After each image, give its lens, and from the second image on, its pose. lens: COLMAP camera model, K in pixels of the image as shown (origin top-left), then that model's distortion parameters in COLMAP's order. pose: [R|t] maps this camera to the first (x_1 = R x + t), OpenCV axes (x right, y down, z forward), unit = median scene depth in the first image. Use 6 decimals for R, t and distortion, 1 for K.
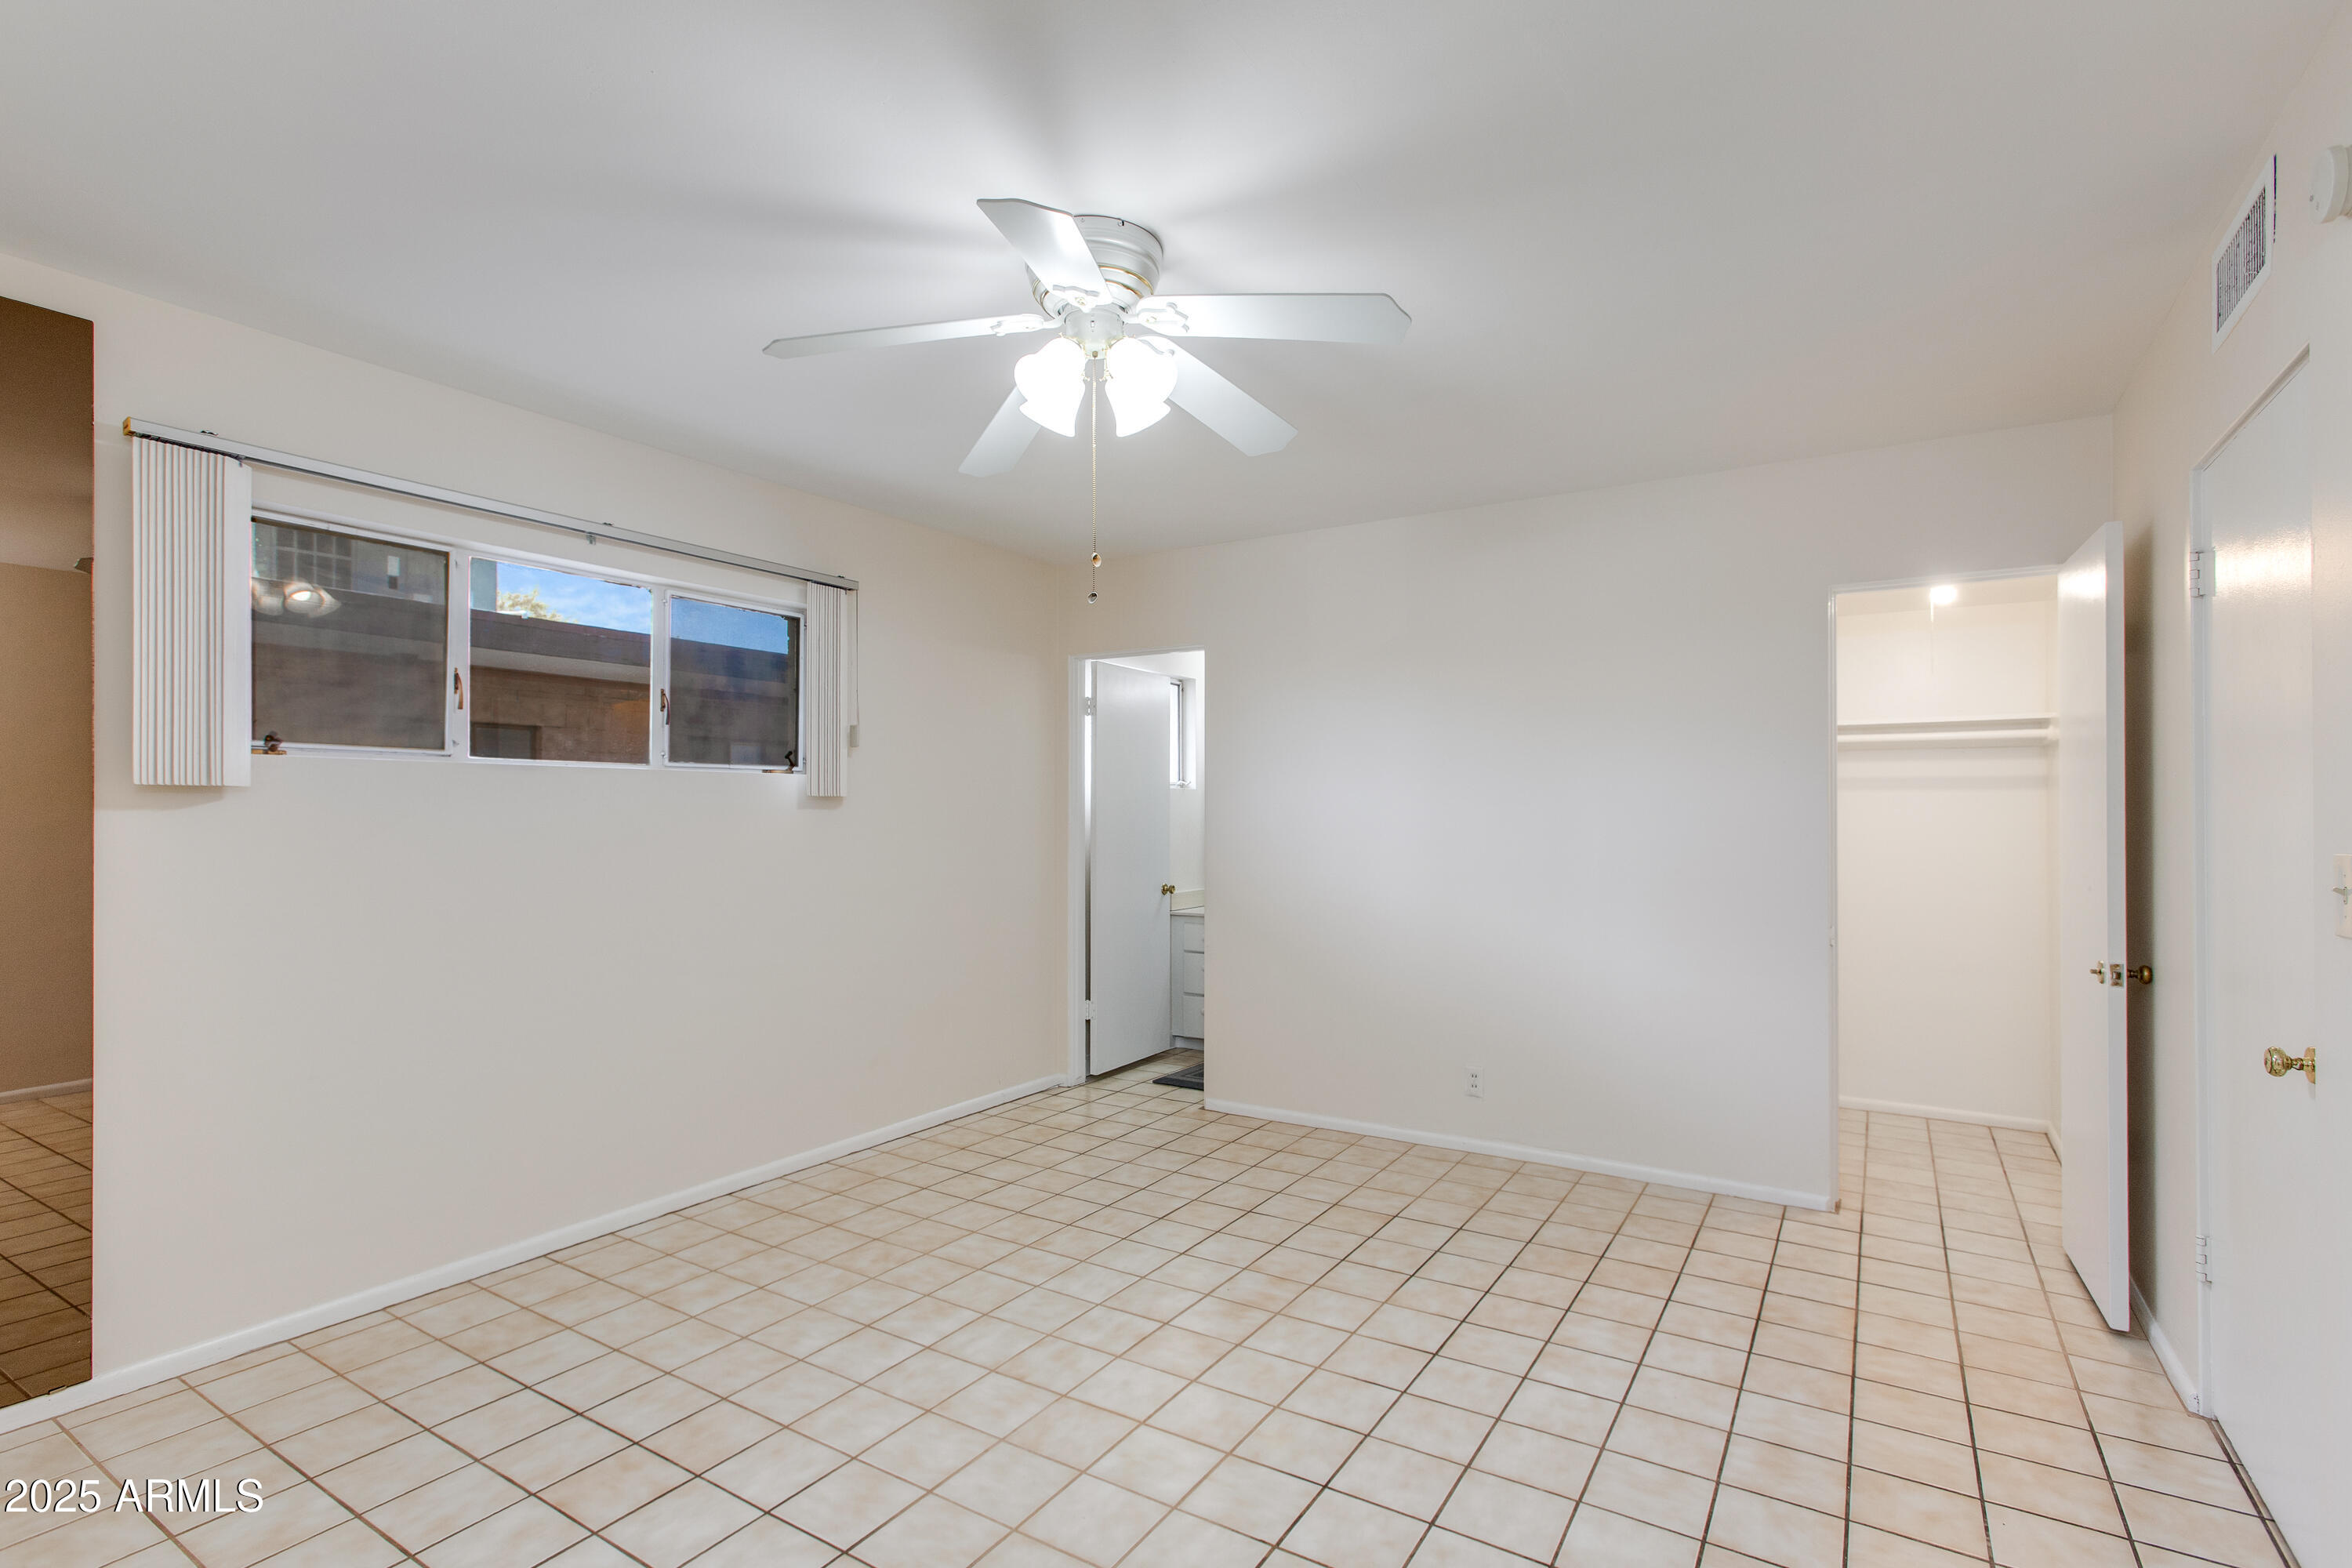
lens RADIAL K [[1107.6, 0, 1175.5], [0, 1107.6, 801.7], [0, 0, 1]] dist [-0.001231, 0.000070]
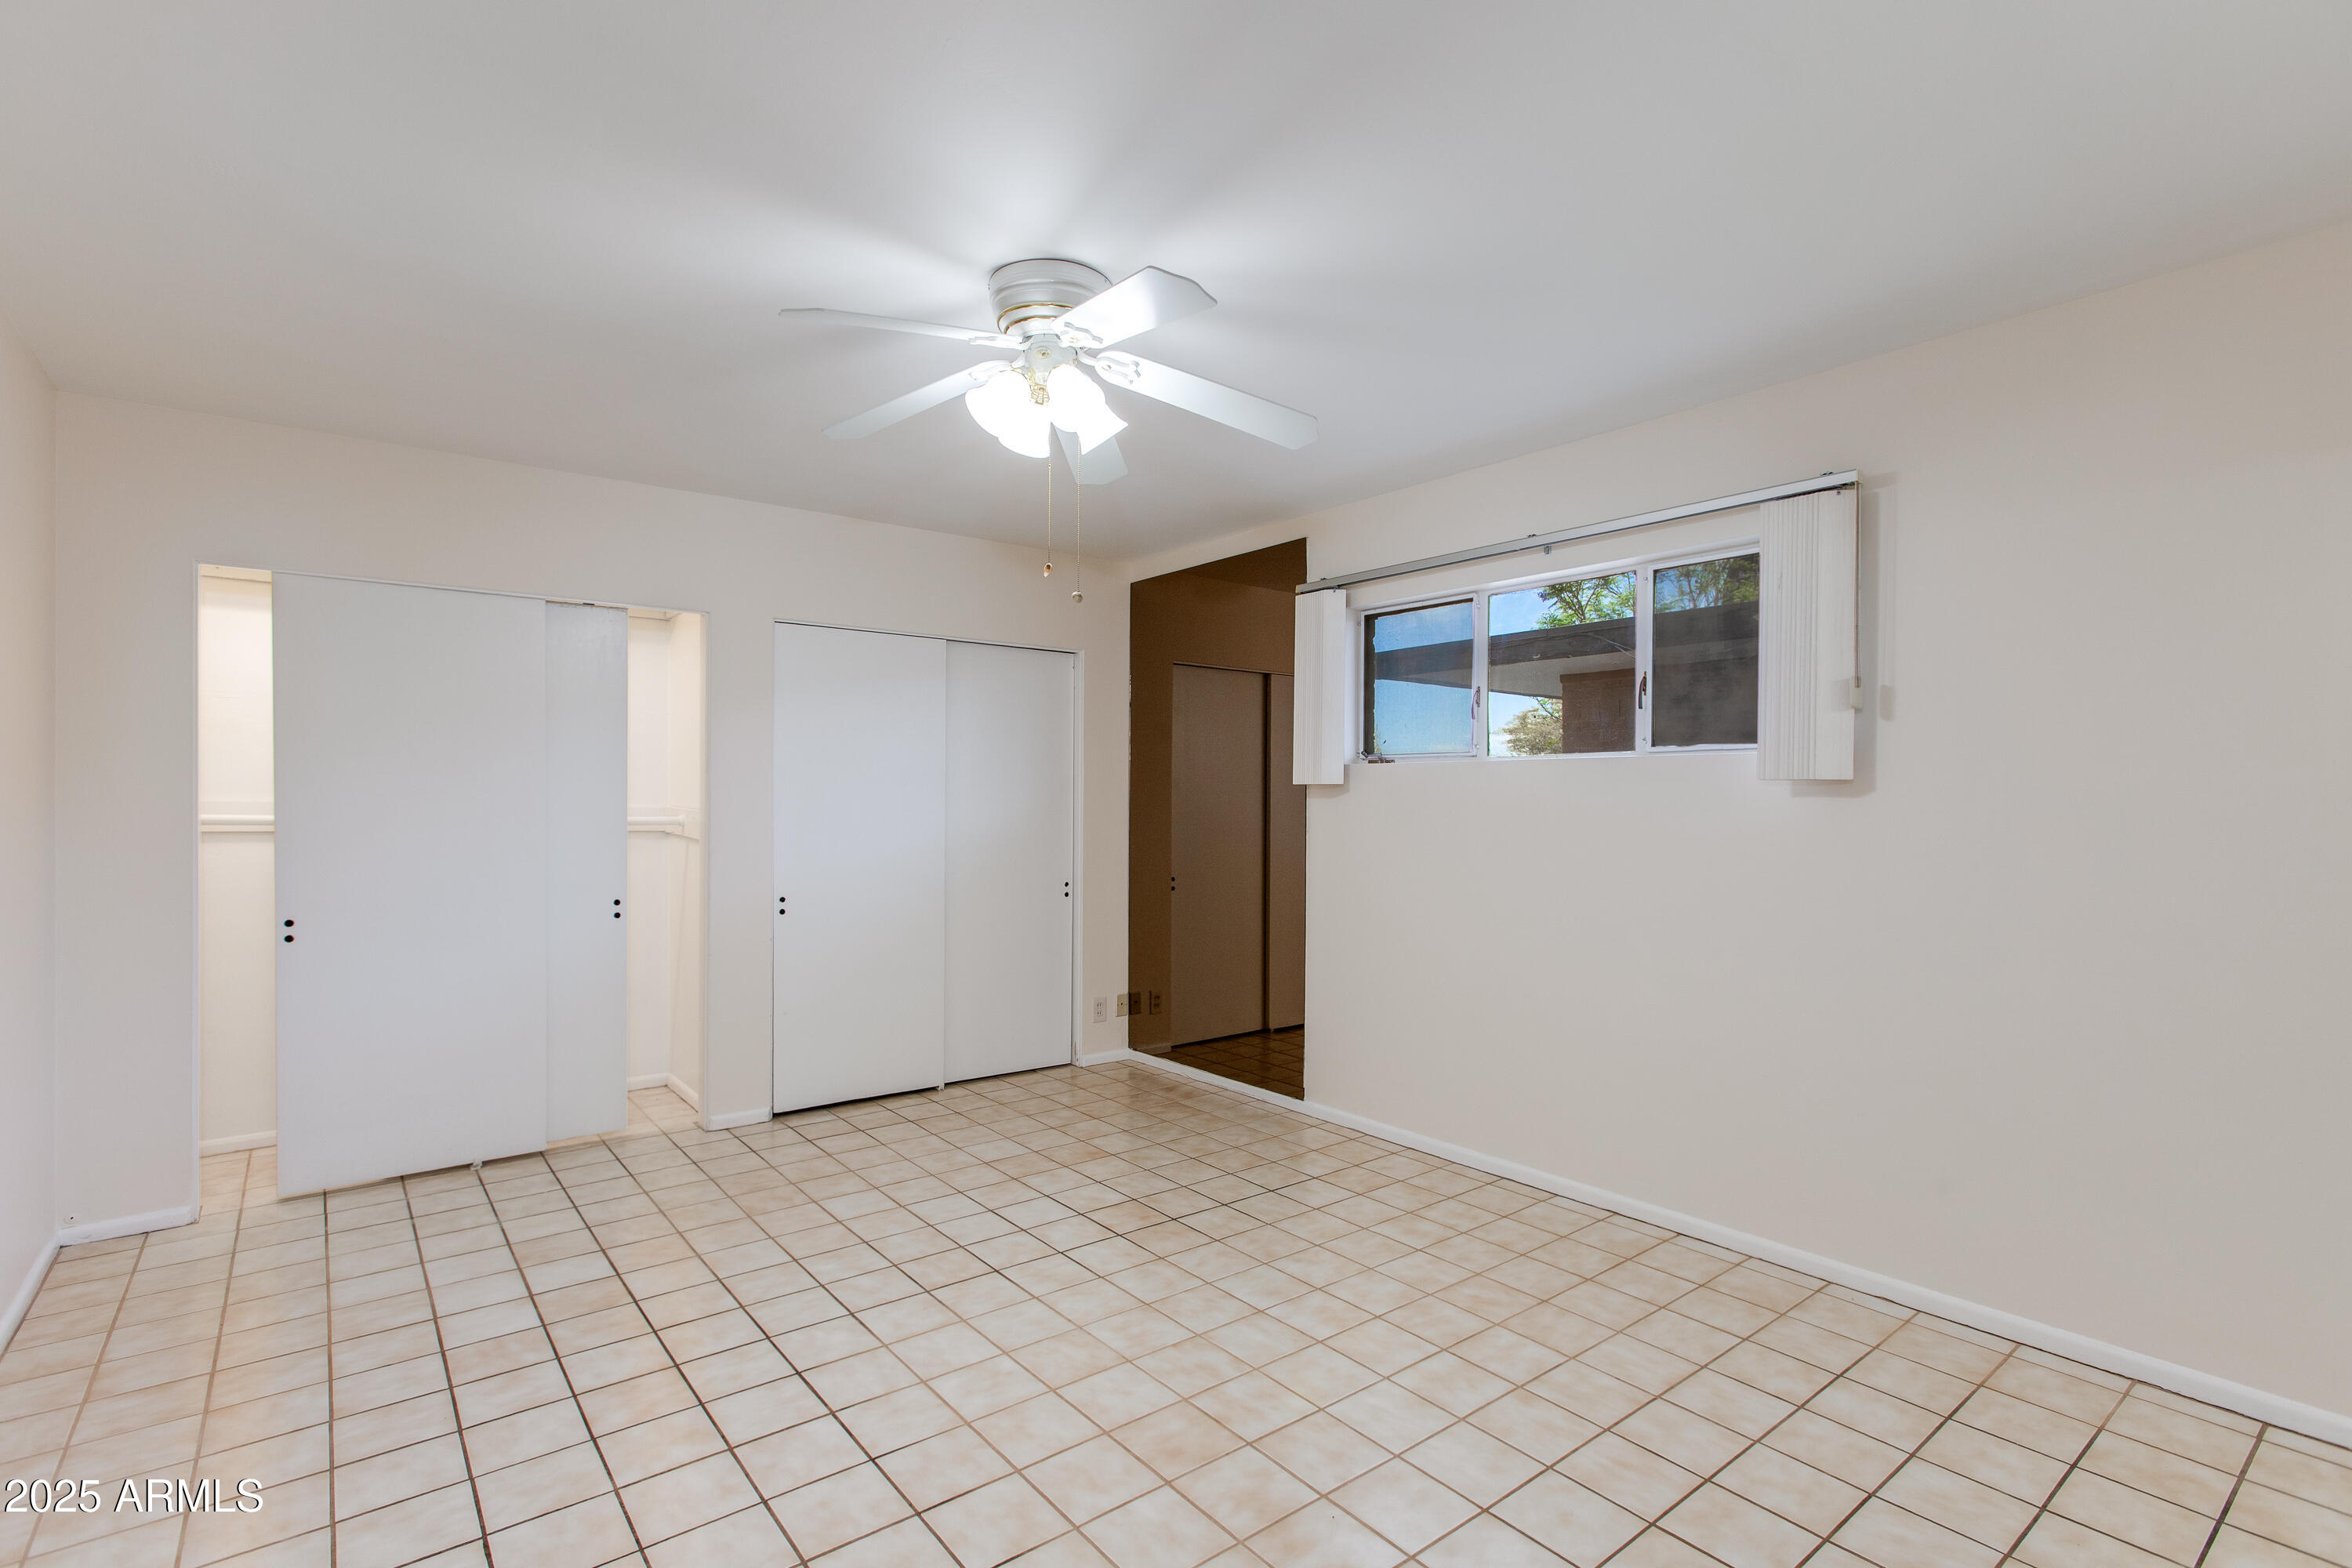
lens RADIAL K [[1081.6, 0, 1117.1], [0, 1081.6, 799.2], [0, 0, 1]] dist [0.002854, 0.000878]
pose [[-0.346466, 0.001257, -0.938062, 0.601747], [0.006769, 0.999976, -0.001160, 0.006832], [0.938038, -0.006752, -0.346467, 0.945682]]
